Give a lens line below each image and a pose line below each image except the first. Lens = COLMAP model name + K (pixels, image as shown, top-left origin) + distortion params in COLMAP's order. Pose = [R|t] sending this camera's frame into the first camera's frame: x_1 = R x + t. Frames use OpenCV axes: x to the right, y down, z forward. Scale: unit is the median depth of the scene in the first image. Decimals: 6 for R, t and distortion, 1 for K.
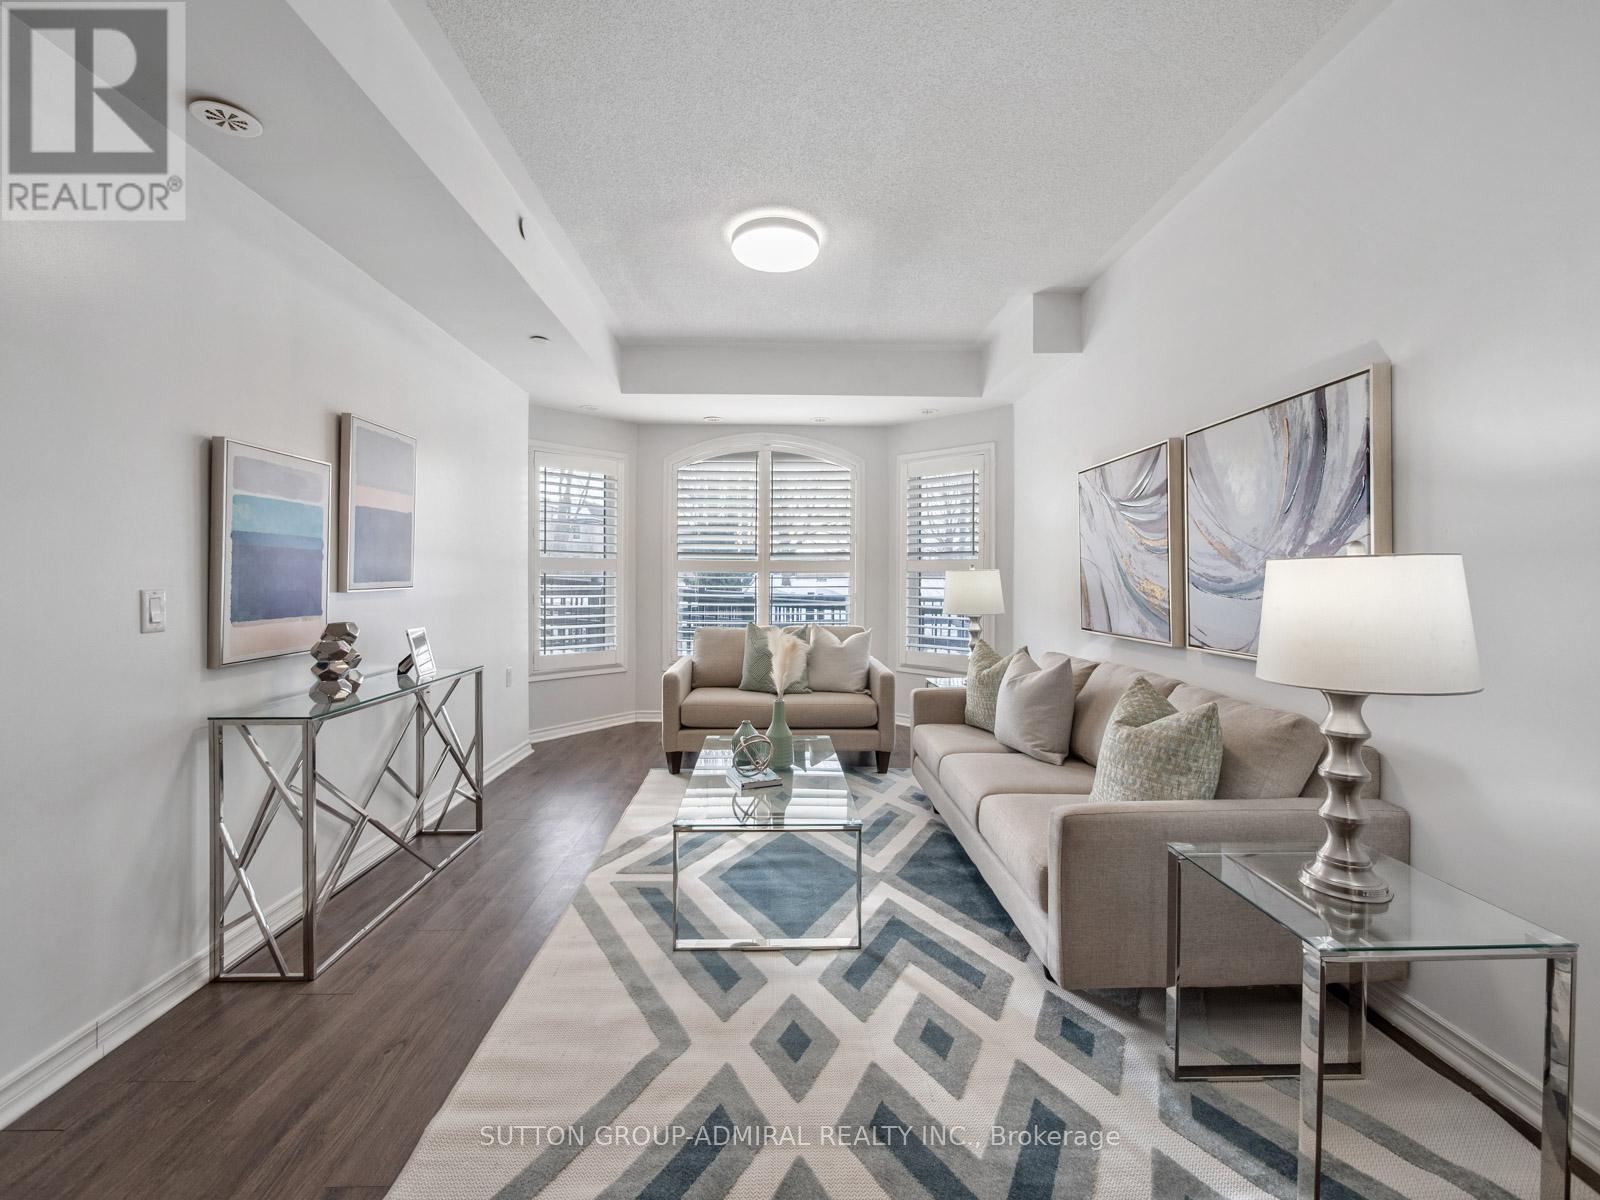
lens RADIAL K [[679.2, 0, 836.3], [0, 679.2, 580.3], [0, 0, 1]] dist [-0.008562, 0.000887]
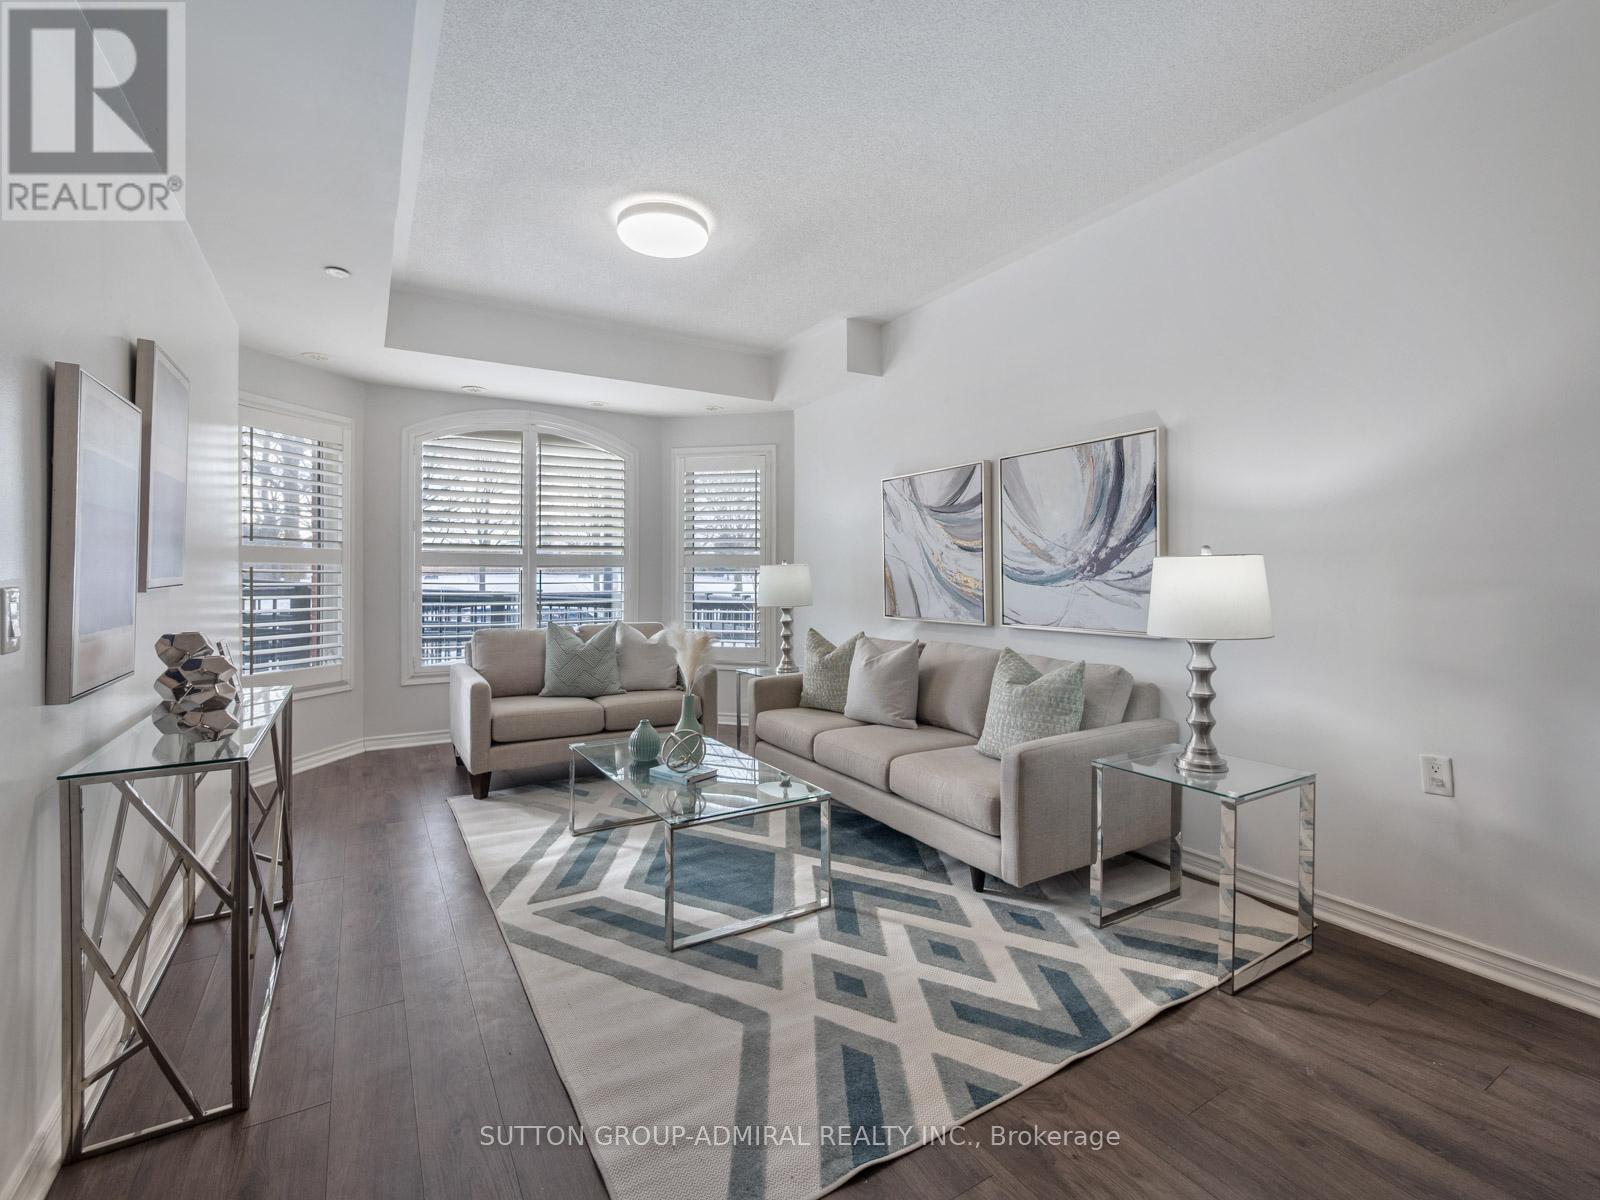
lens RADIAL K [[702.3, 0, 827.1], [0, 702.3, 577.2], [0, 0, 1]] dist [-0.007581, 0.001787]
pose [[0.870728, -0.004846, 0.491740, -0.409377], [0.004730, 0.999988, 0.001479, 0.004524], [-0.491741, 0.001038, 0.870741, 0.006953]]
